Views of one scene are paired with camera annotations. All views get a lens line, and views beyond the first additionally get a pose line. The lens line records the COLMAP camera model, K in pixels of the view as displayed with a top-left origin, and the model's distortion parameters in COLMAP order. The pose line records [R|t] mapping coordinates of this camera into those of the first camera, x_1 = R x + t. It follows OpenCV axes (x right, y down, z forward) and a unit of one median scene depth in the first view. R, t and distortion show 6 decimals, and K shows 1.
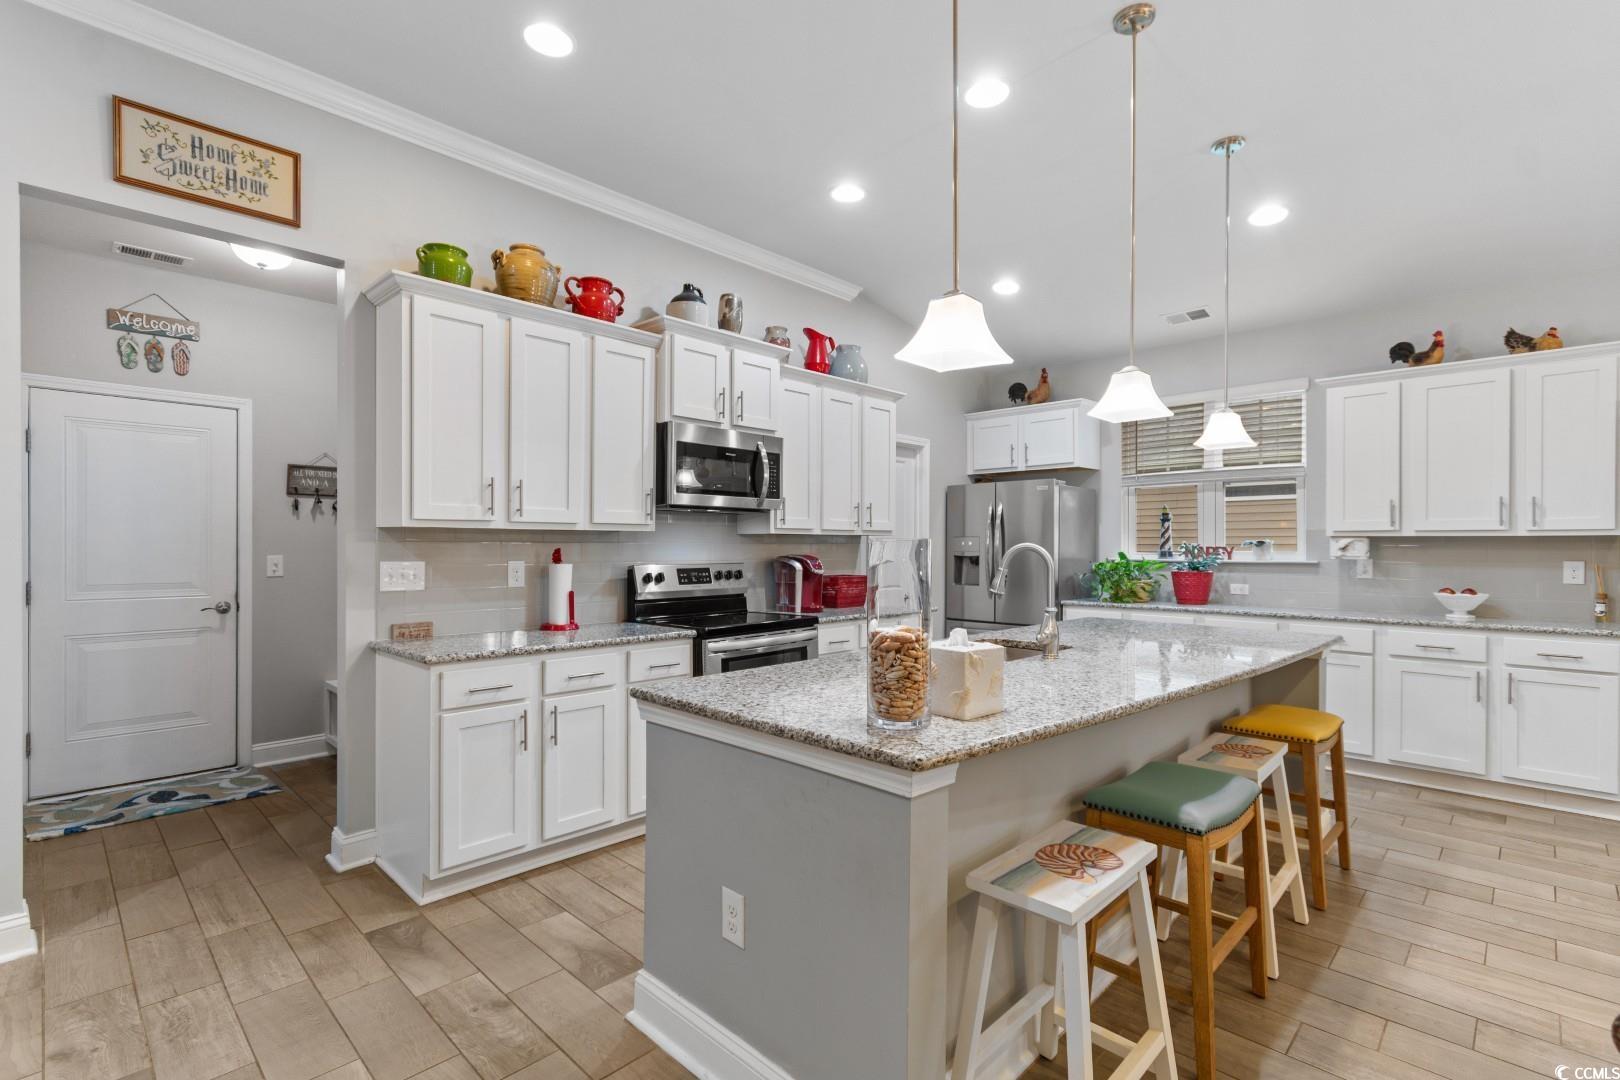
lens RADIAL K [[740.2, 0, 808.8], [0, 740.2, 546.6], [0, 0, 1]] dist [0.003186, 0.000731]
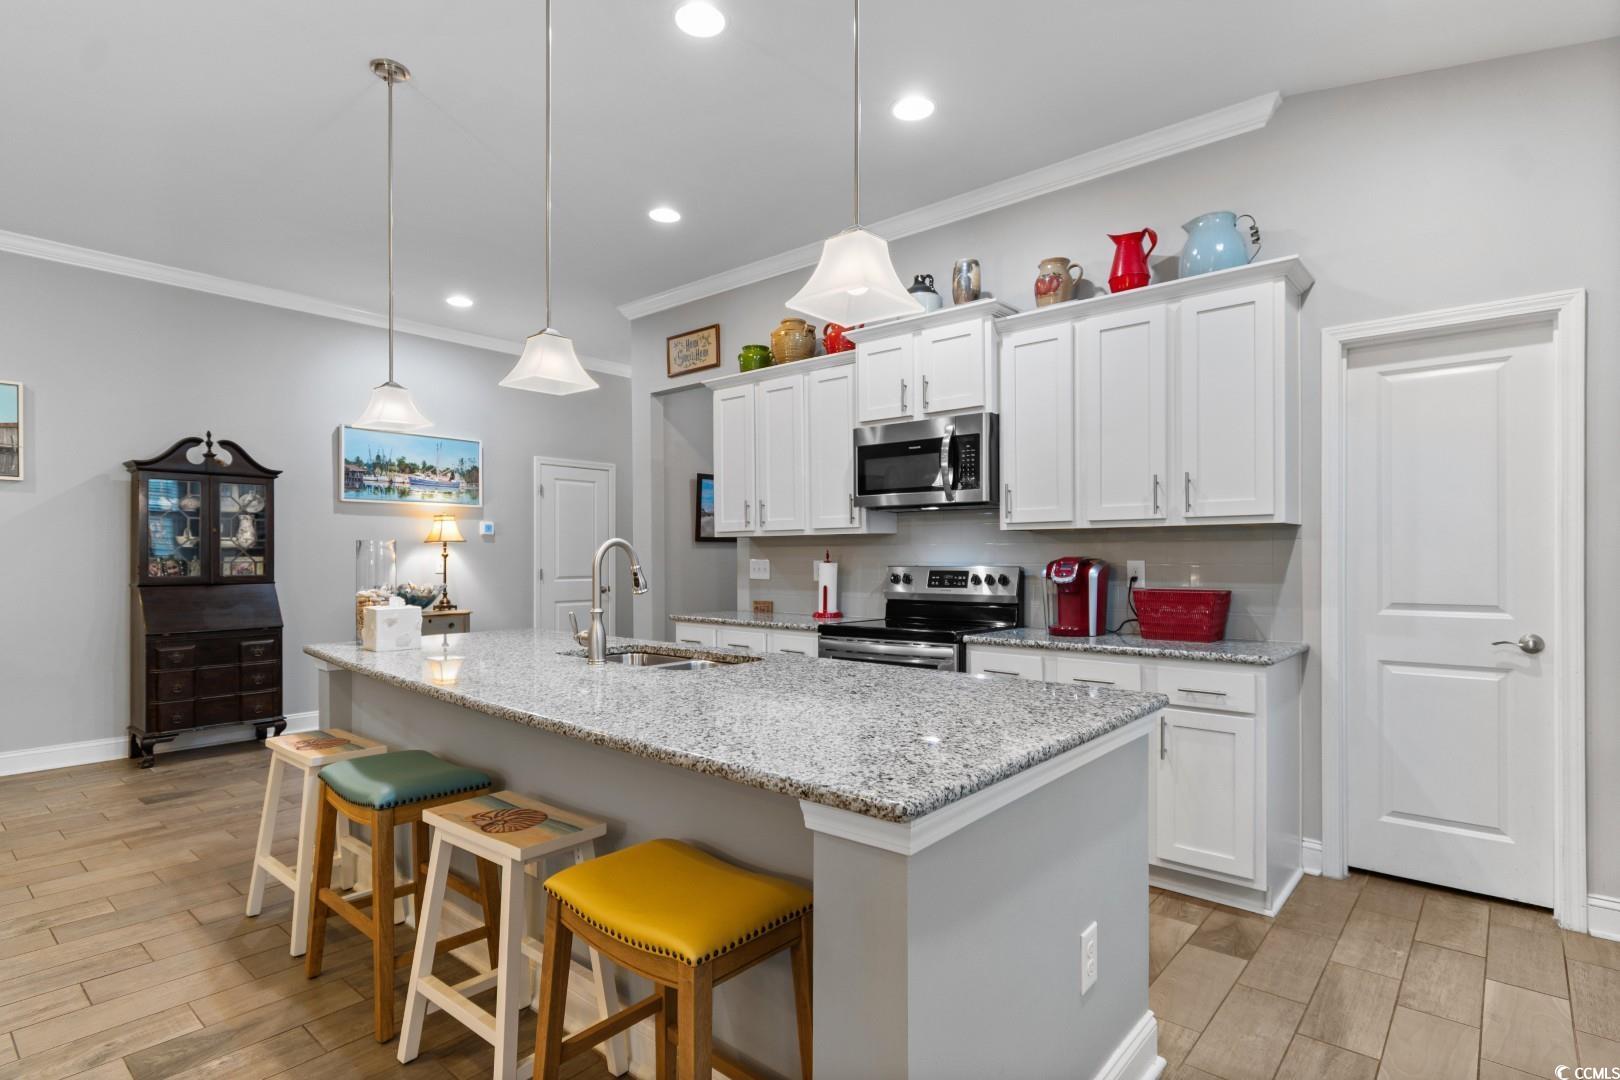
lens RADIAL K [[818.6, 0, 816.4], [0, 818.6, 550.3], [0, 0, 1]] dist [0.012552, -0.000542]
pose [[0.071027, -0.011721, -0.997406, 0.869089], [-0.001239, 0.999929, -0.011839, 0.016290], [0.997474, 0.002077, 0.071008, 0.769571]]
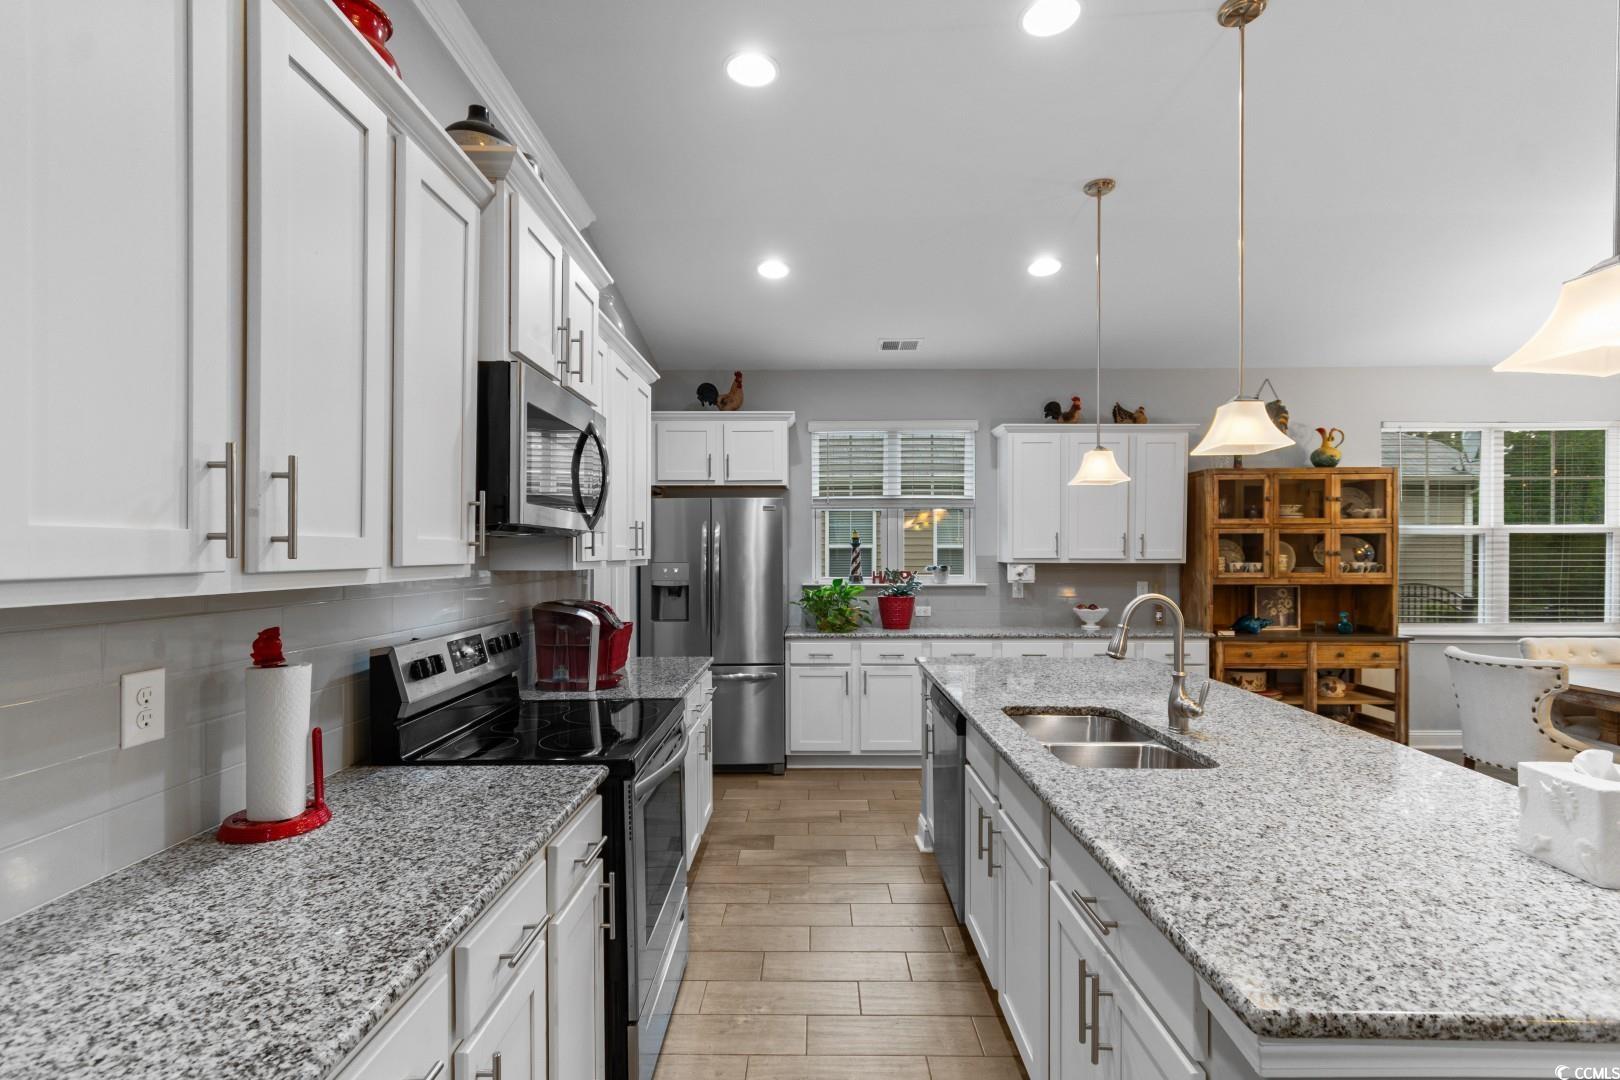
lens RADIAL K [[744.3, 0, 809.3], [0, 744.3, 559.0], [0, 0, 1]] dist [0.004766, 0.000463]
pose [[0.723503, -0.006749, 0.690288, -0.350444], [0.003027, 0.999974, 0.006604, -0.032229], [-0.690314, -0.002689, 0.723505, 0.434900]]
